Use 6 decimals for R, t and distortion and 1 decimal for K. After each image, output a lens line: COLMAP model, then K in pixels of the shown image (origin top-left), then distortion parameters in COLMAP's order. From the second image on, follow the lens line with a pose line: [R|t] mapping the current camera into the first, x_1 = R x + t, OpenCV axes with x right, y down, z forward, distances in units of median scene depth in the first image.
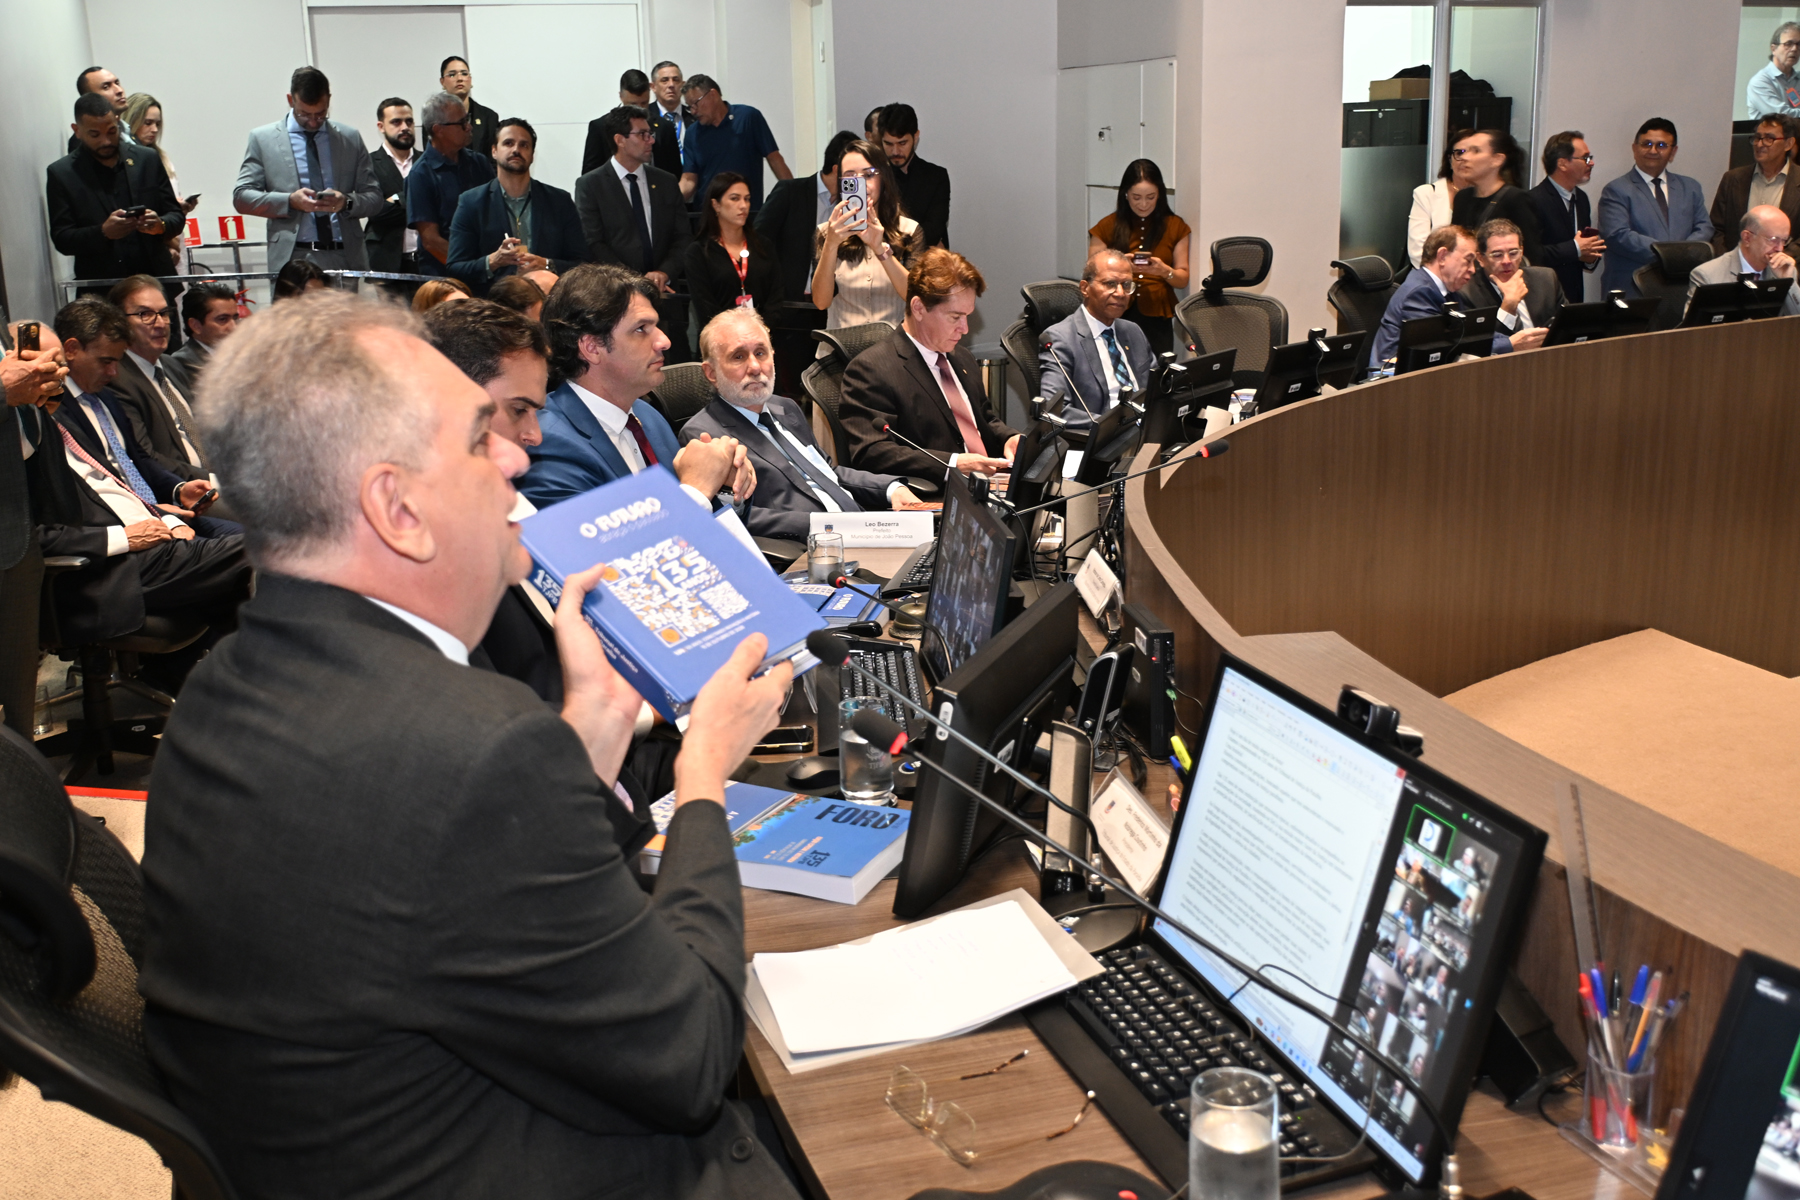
lens RADIAL K [[1842.7, 0, 900.0], [0, 1842.7, 600.0], [0, 0, 1]] dist [0.038366, -0.116081]
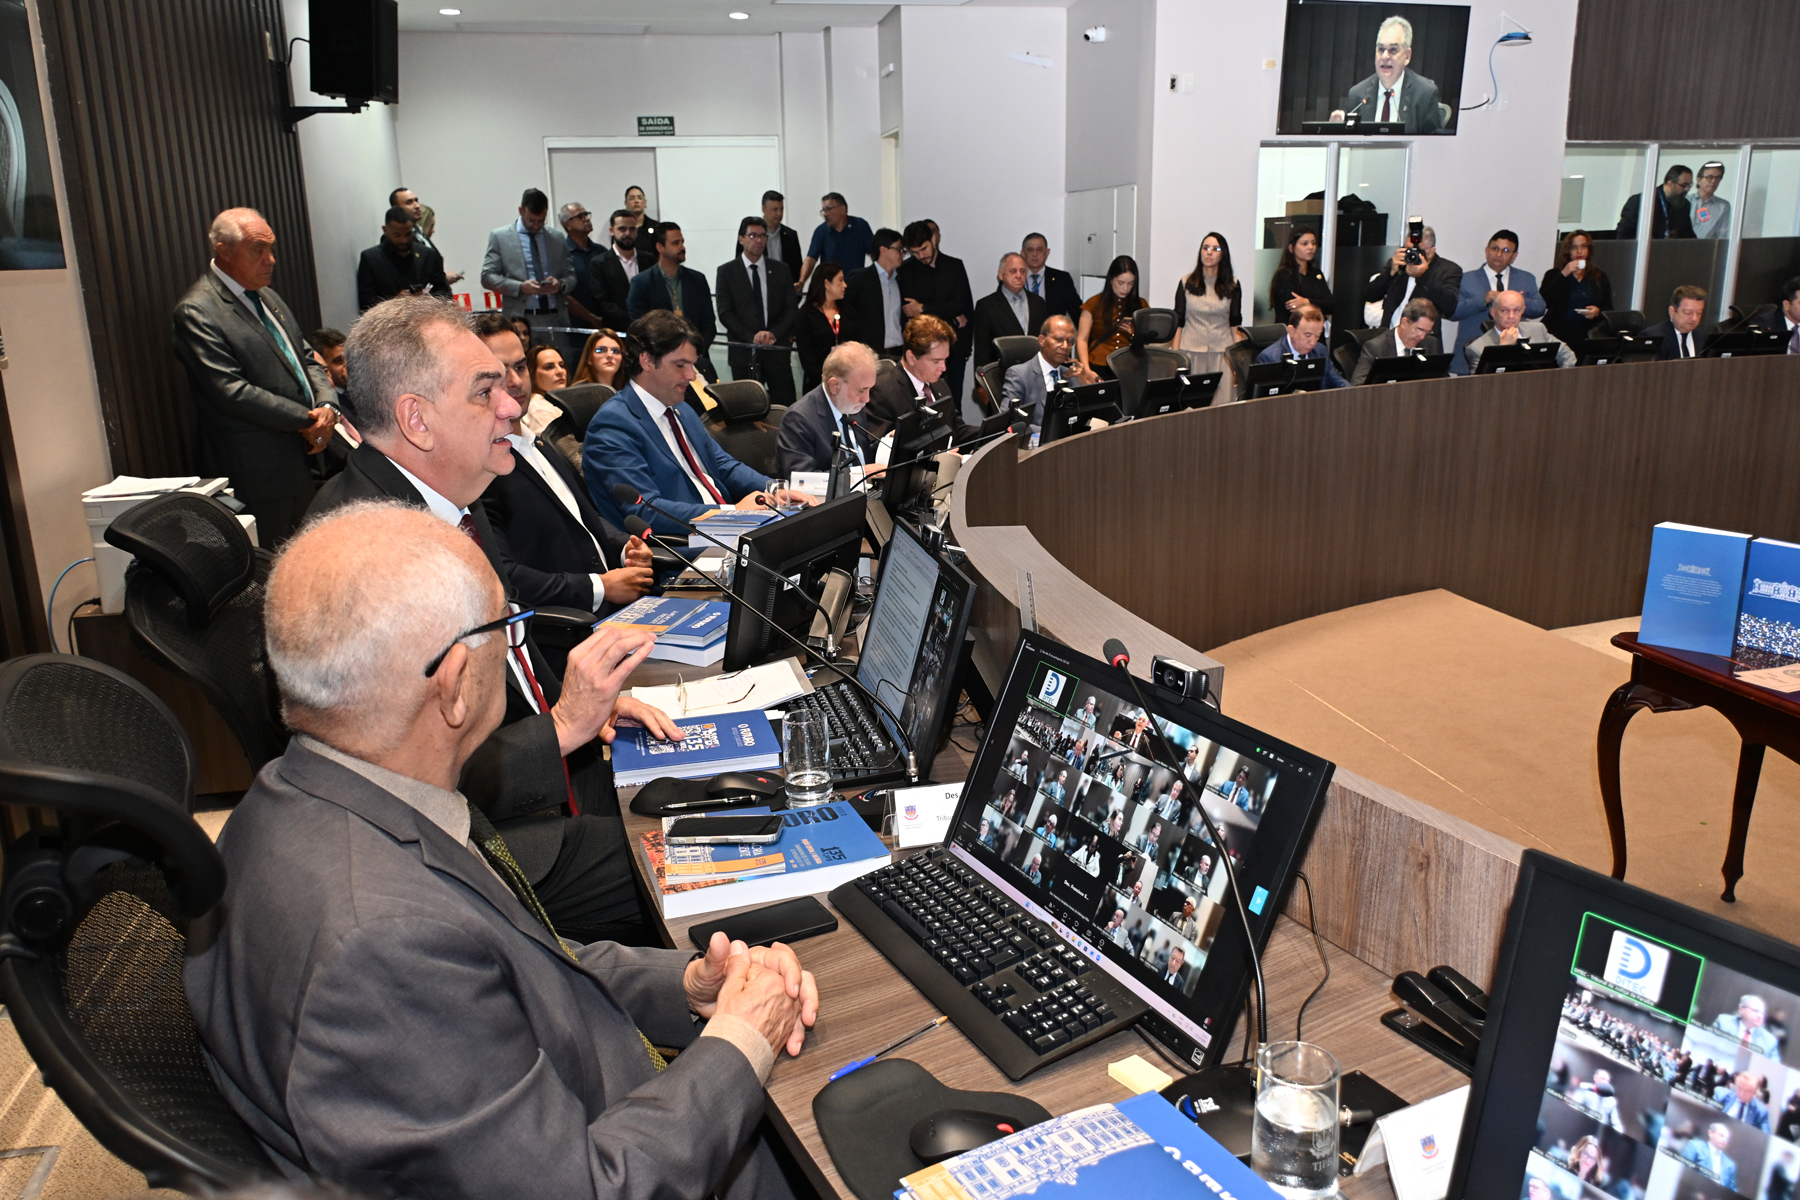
lens RADIAL K [[1377.8, 0, 900.0], [0, 1377.8, 600.0], [0, 0, 1]] dist [0.003665, -0.010452]
pose [[0.995926, 0.027410, -0.085910, 0.096285], [-0.026987, 0.999617, 0.006087, 0.032735], [0.086044, -0.003744, 0.996284, -0.095998]]
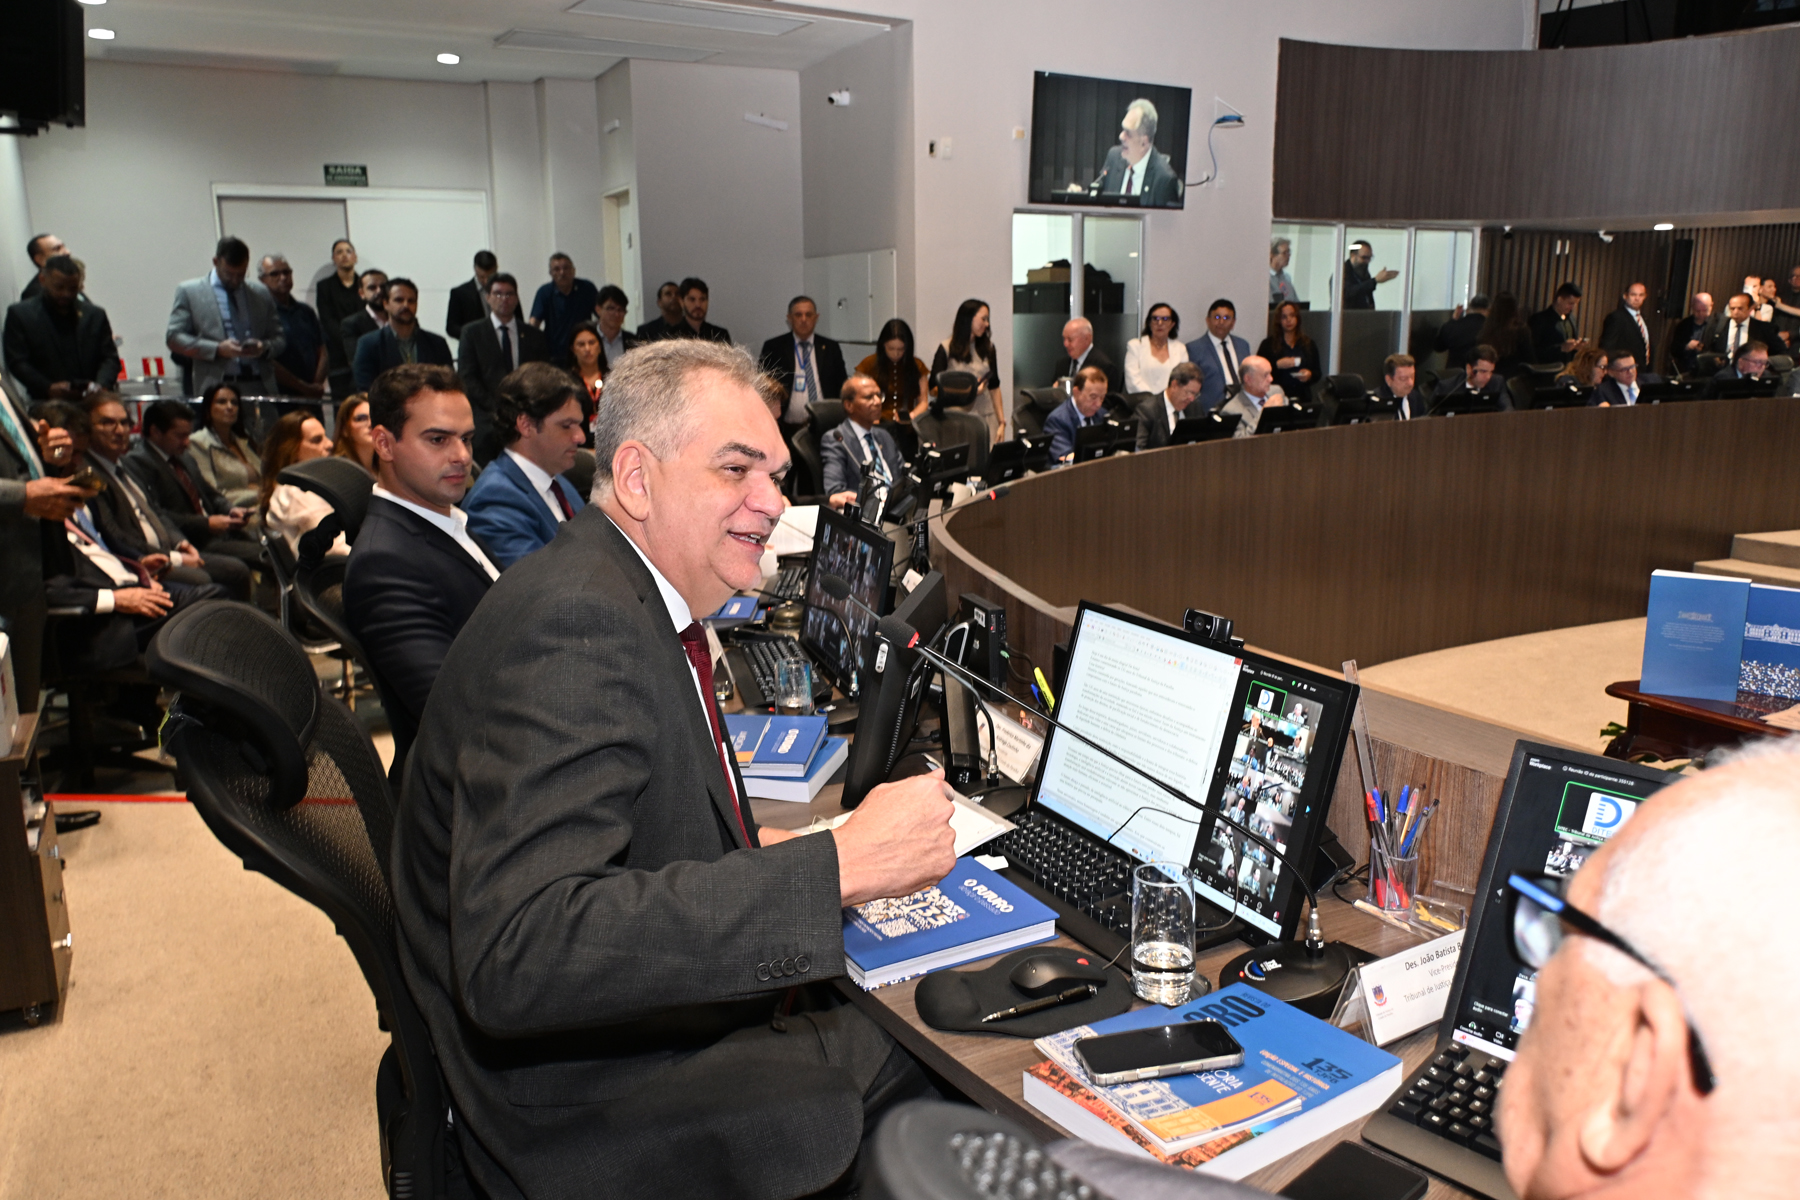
lens RADIAL K [[1371.7, 0, 900.0], [0, 1371.7, 600.0], [0, 0, 1]] dist [0.000133, 0.007827]
pose [[0.984211, -0.021931, 0.175633, -0.047903], [0.030289, 0.998526, -0.045048, 0.023685], [-0.174386, 0.049656, 0.983425, -0.001446]]
